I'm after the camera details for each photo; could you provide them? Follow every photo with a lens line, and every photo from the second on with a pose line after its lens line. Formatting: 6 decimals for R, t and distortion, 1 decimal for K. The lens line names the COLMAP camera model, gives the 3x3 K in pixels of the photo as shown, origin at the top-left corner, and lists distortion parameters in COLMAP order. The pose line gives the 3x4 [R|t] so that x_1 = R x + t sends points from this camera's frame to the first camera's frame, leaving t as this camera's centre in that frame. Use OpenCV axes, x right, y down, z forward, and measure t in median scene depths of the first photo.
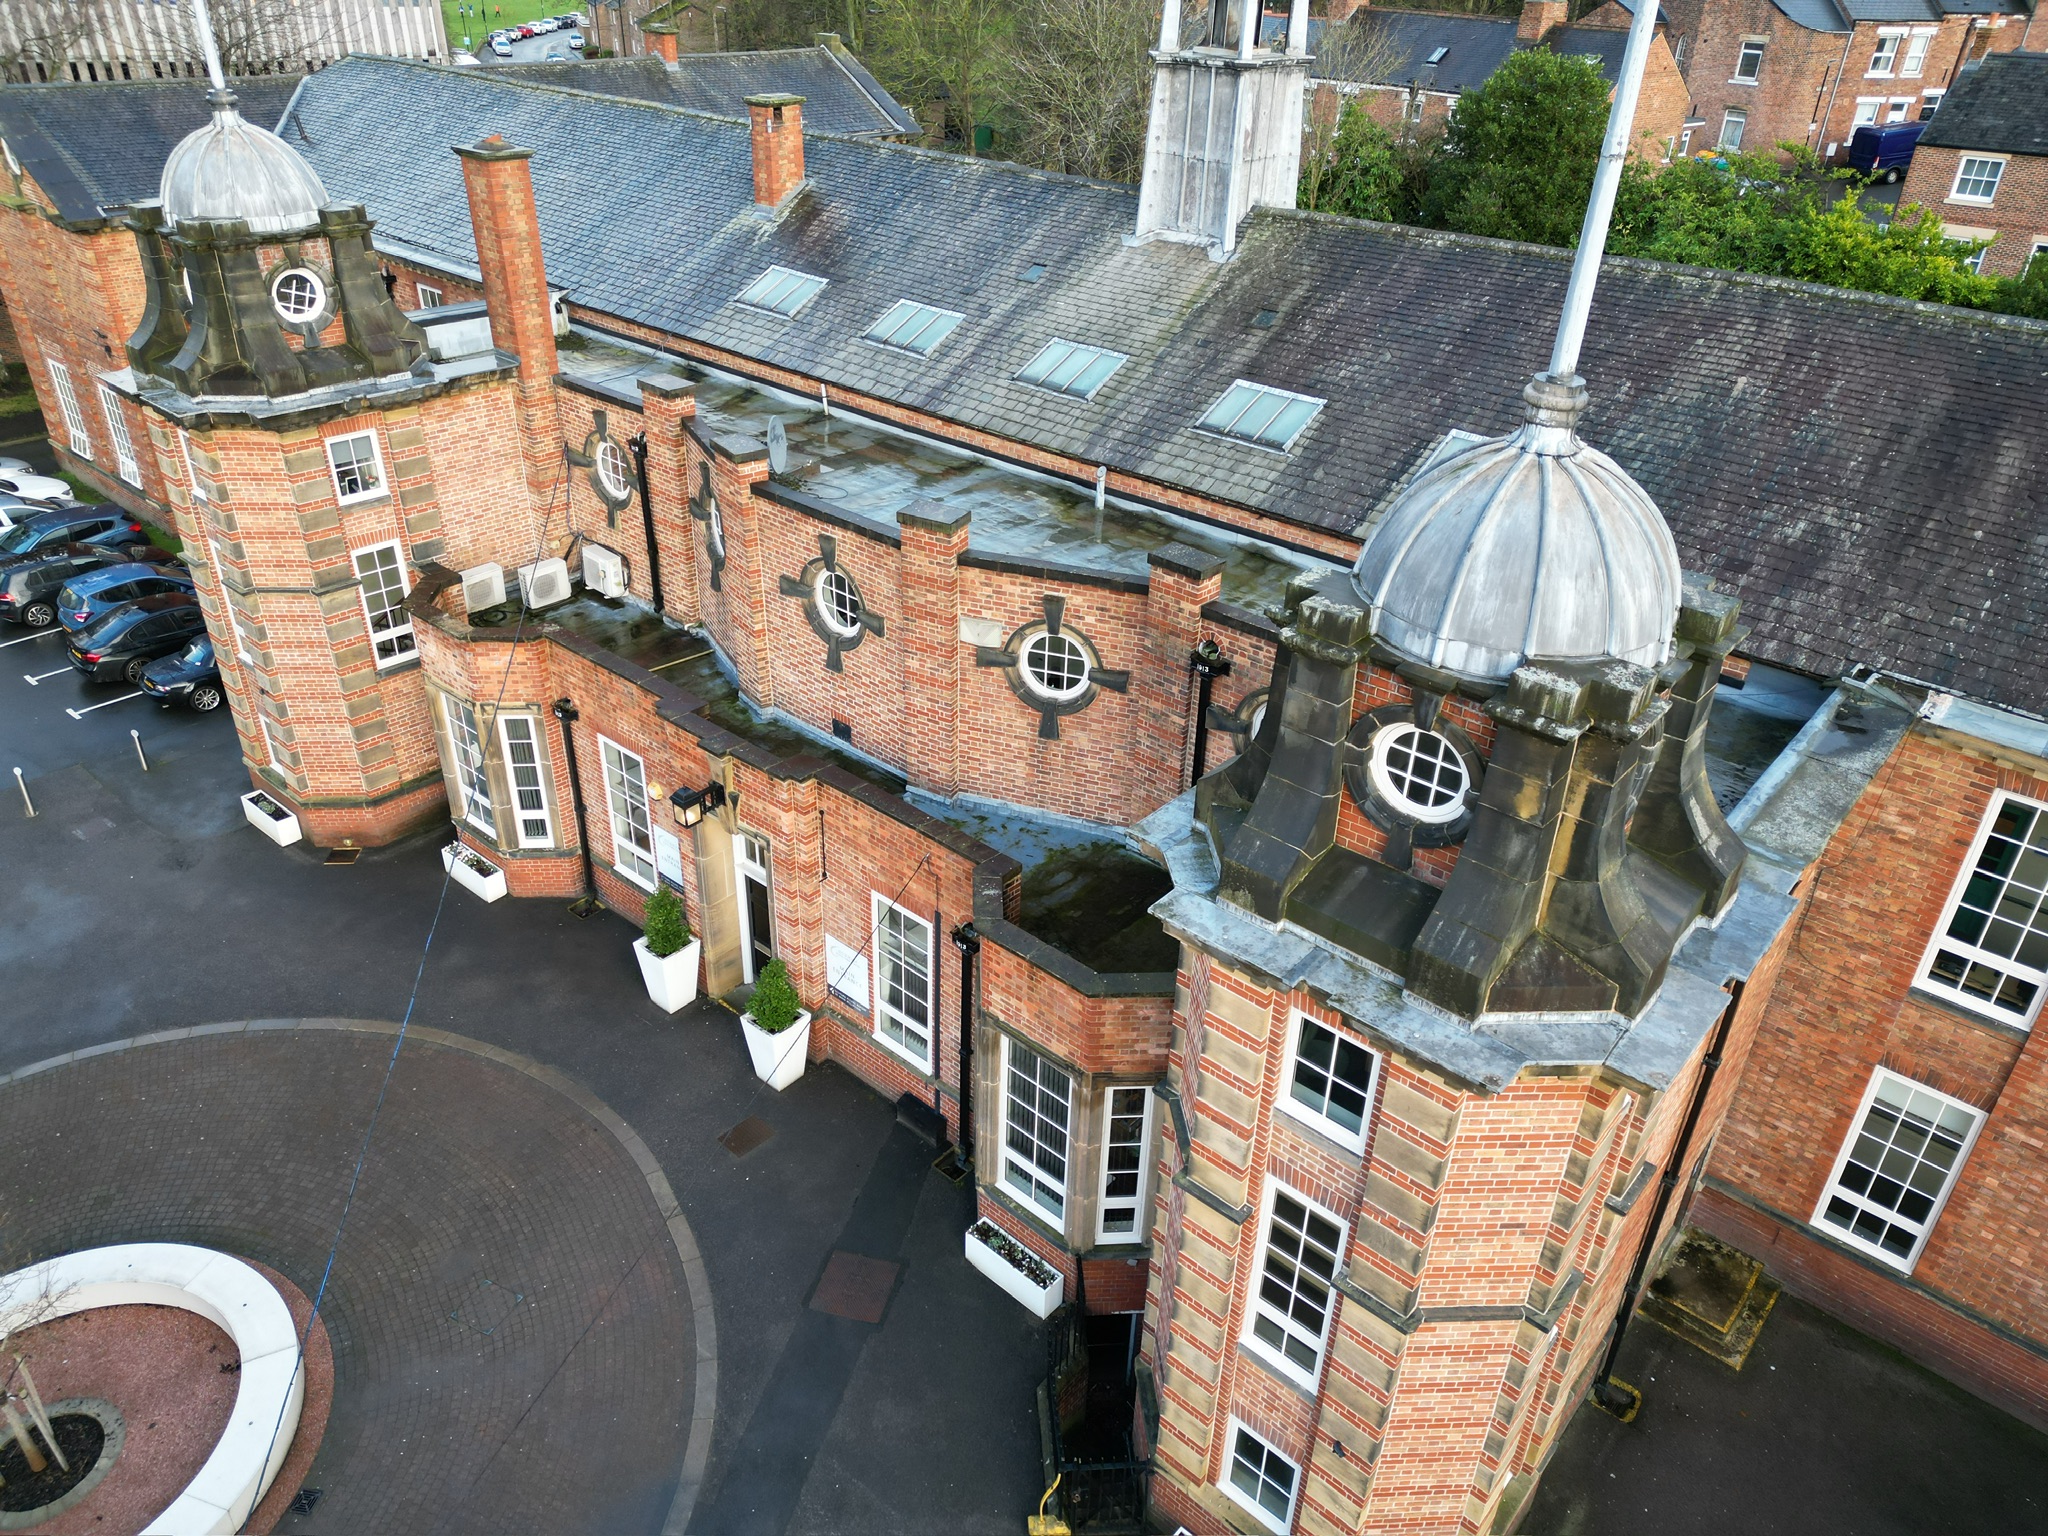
lens RADIAL K [[1442.8, 0, 1024.0], [0, 1442.8, 768.0], [0, 0, 1]] dist [-0.001455, 0.000284]
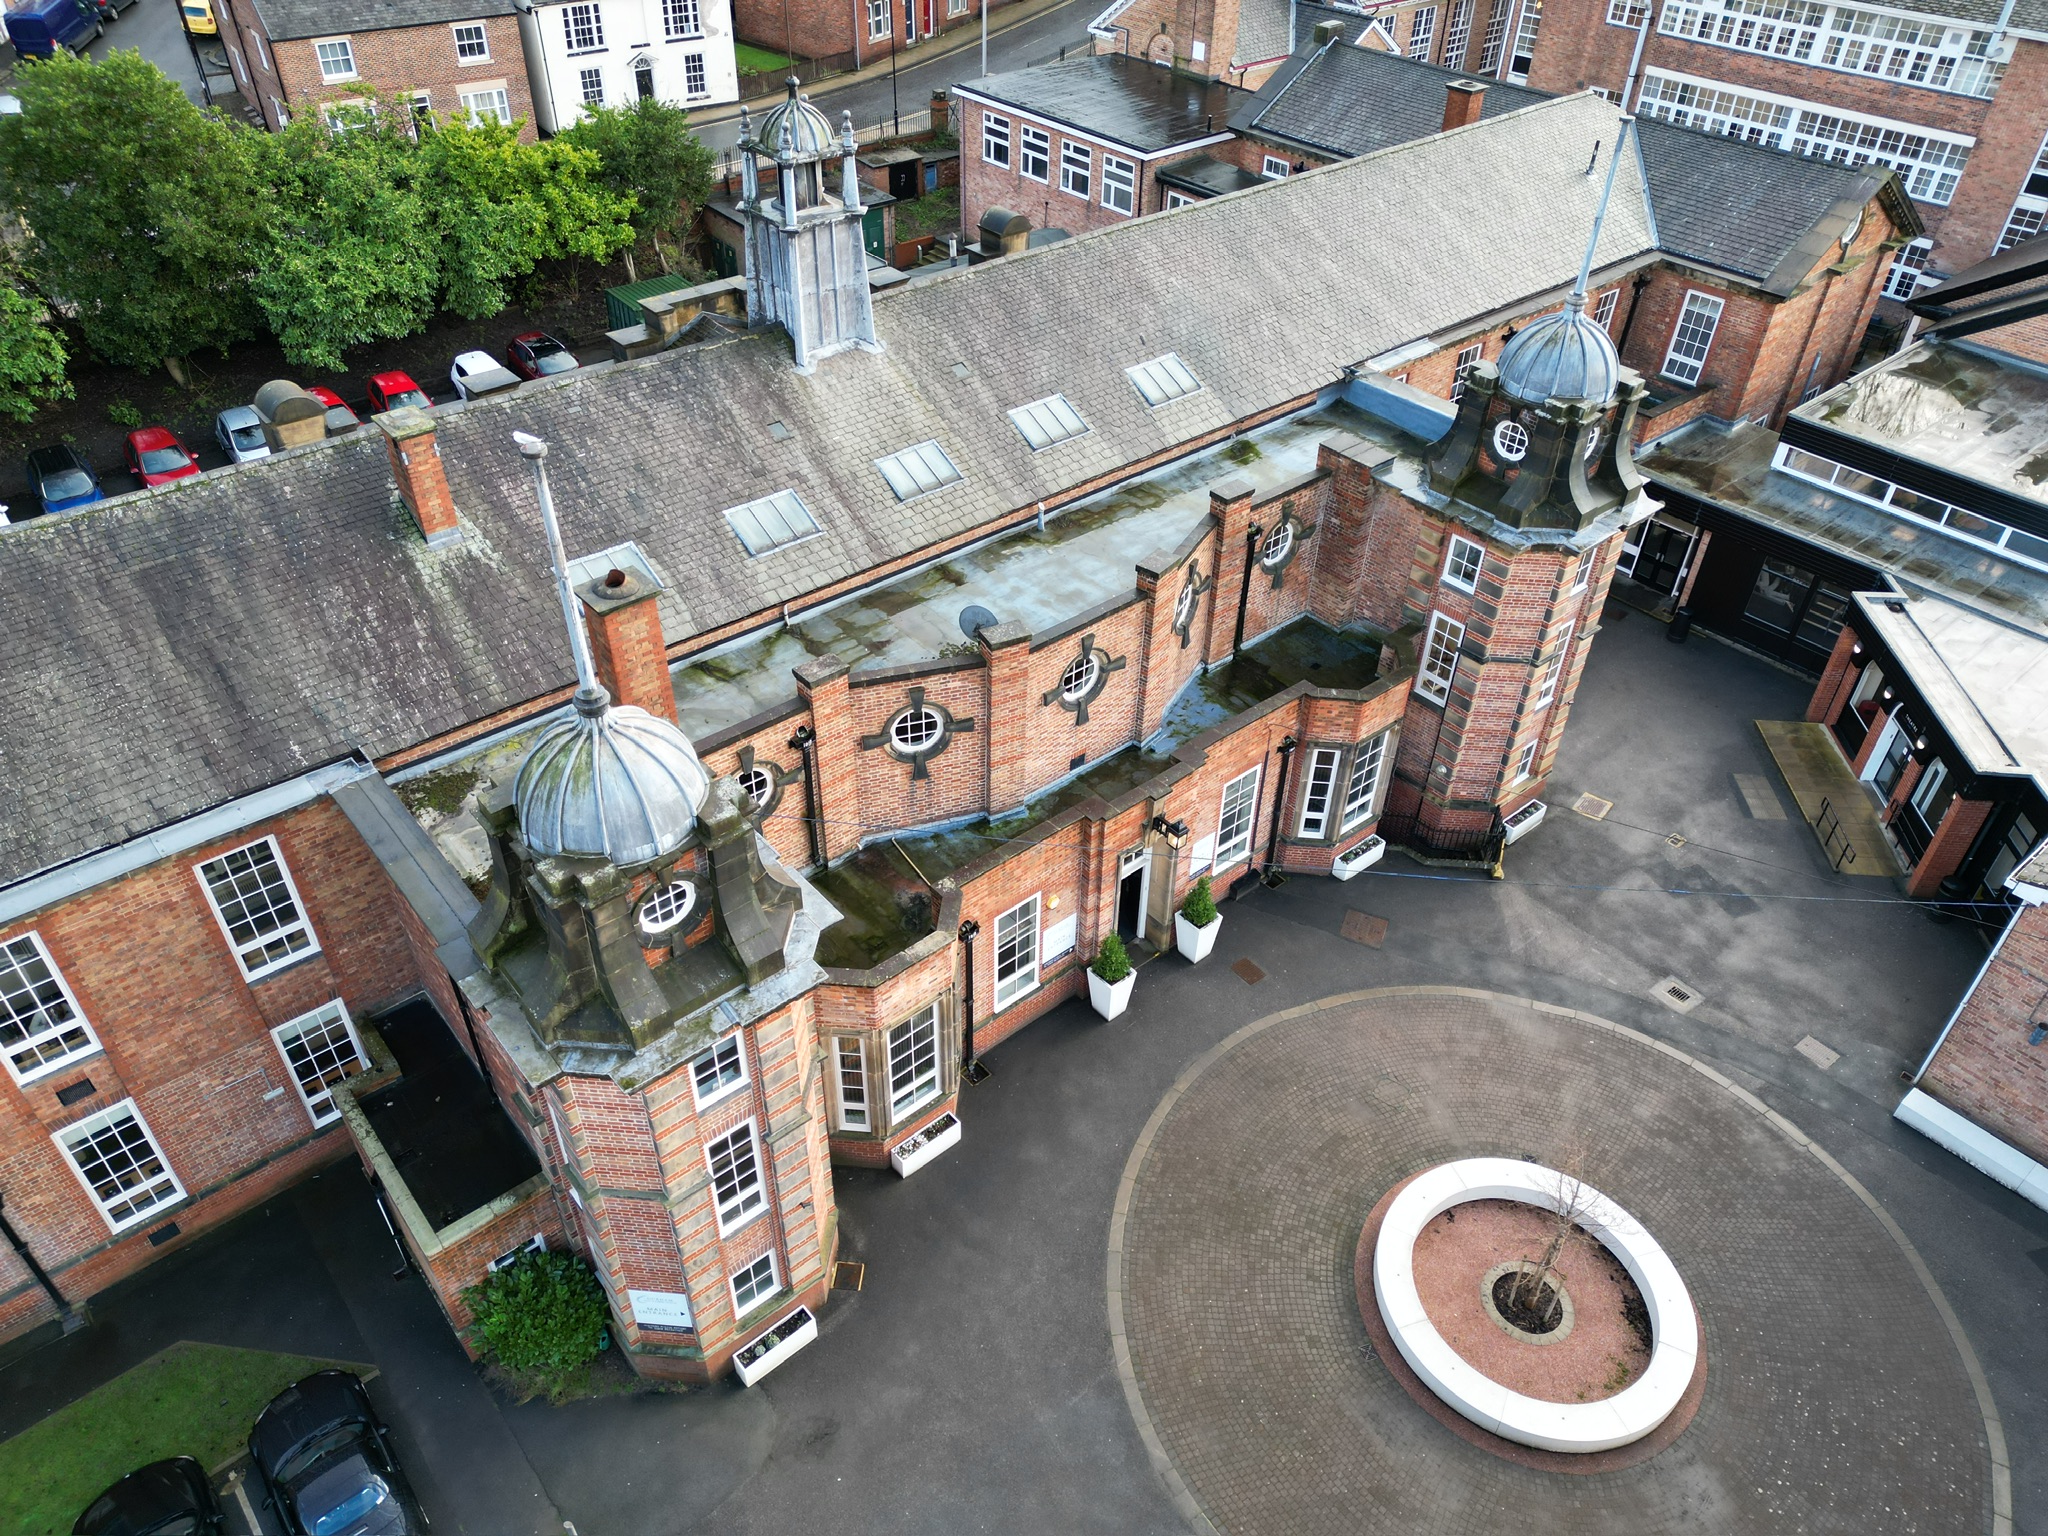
lens RADIAL K [[1442.8, 0, 1024.0], [0, 1442.8, 768.0], [0, 0, 1]] dist [-0.001455, 0.000284]
pose [[0.142813, -0.633109, 0.760774, -1.156706], [0.495264, 0.711211, 0.498892, -0.713783], [-0.856924, 0.305535, 0.415126, 0.471910]]
